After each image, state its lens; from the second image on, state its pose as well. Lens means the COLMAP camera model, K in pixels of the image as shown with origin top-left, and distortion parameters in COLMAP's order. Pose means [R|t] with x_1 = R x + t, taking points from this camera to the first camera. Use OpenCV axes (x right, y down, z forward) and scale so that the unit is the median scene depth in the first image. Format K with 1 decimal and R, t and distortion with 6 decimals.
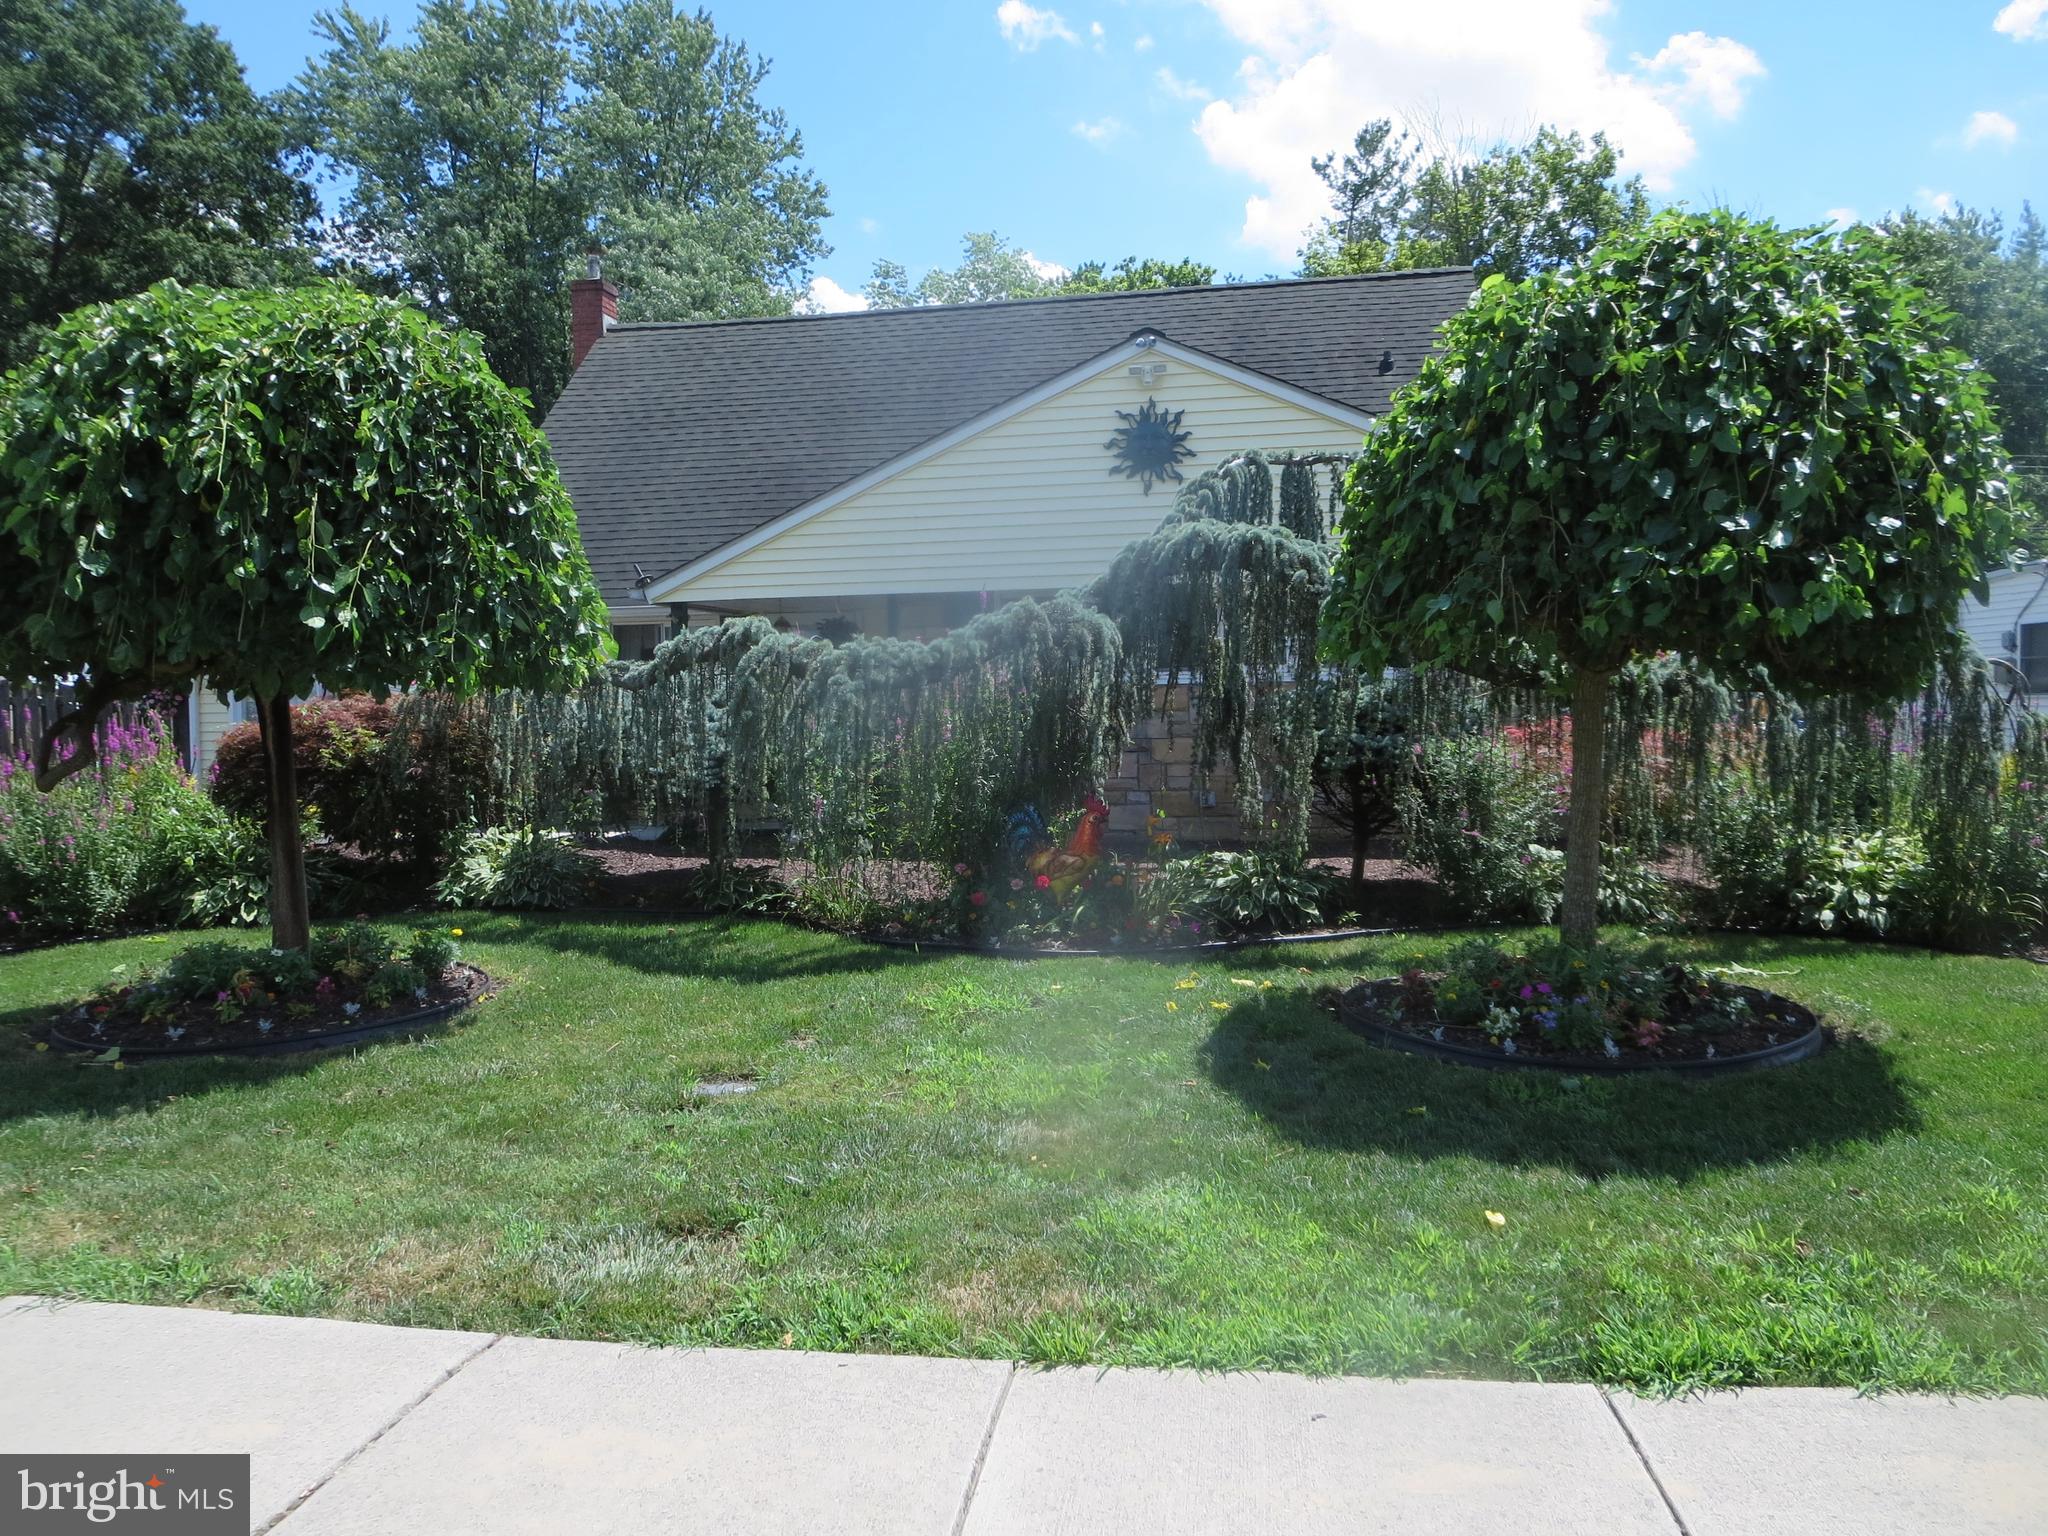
lens RADIAL K [[1464.4, 0, 1026.2], [0, 1464.4, 750.7], [0, 0, 1]] dist [-0.025263, 0.000952]
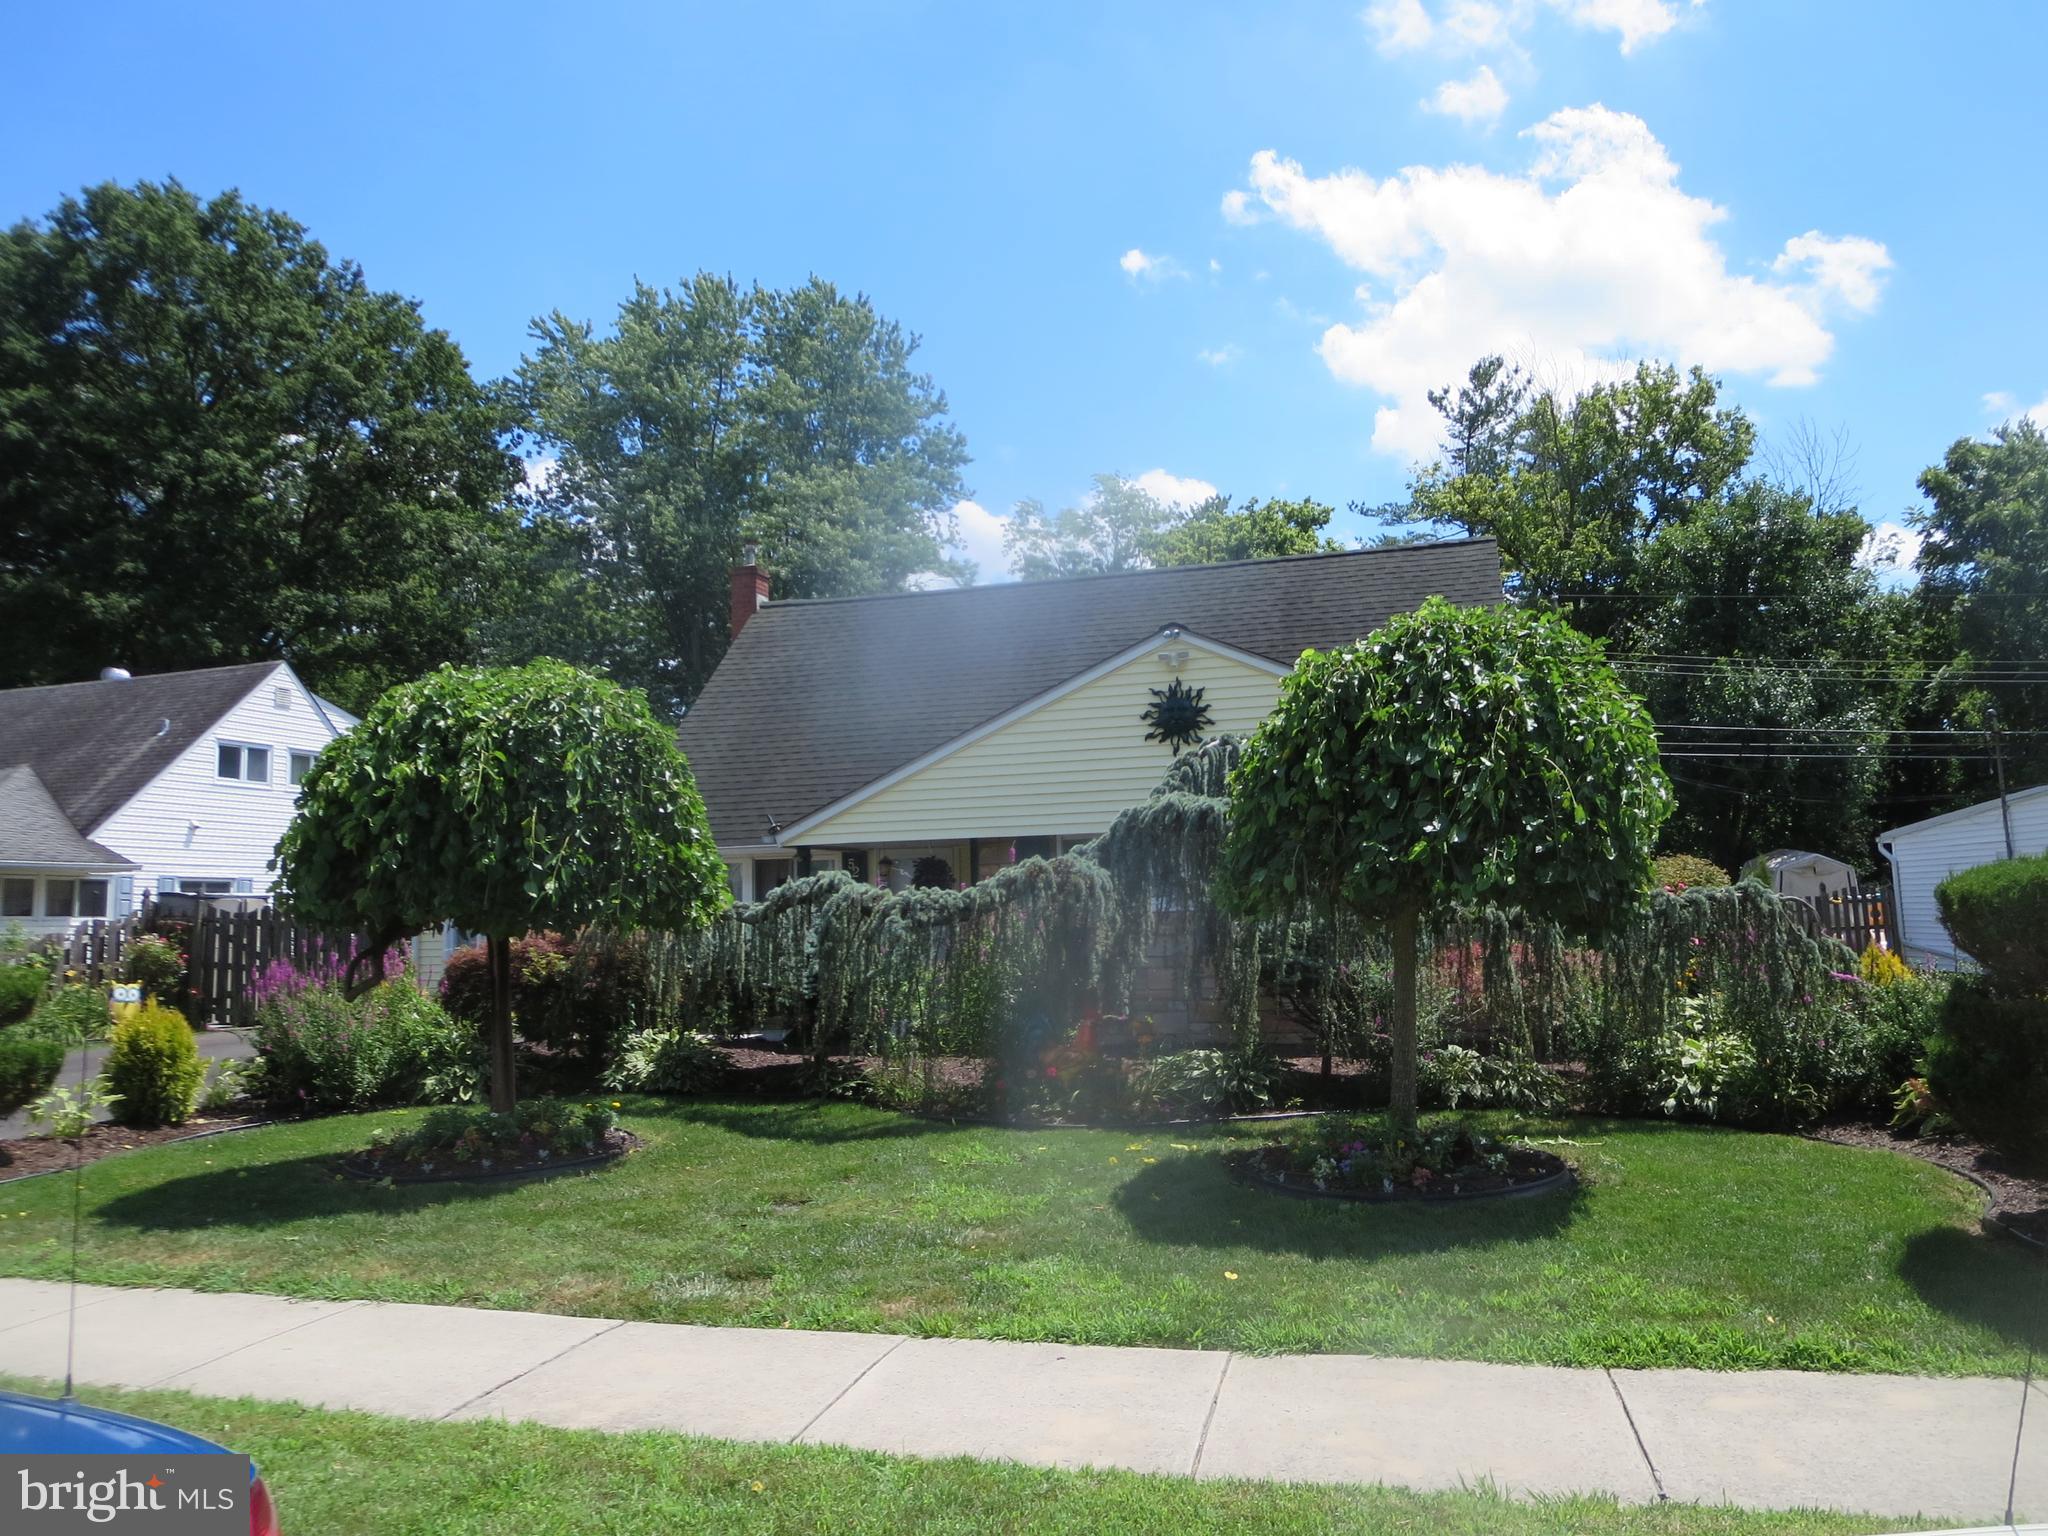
lens RADIAL K [[1442.2, 0, 1026.8], [0, 1442.2, 761.6], [0, 0, 1]] dist [-0.016086, -0.003417]
pose [[0.994400, -0.016477, -0.104388, 0.131460], [0.002357, 0.990984, -0.133963, -0.013151], [0.105654, 0.132967, 0.985473, -0.315927]]
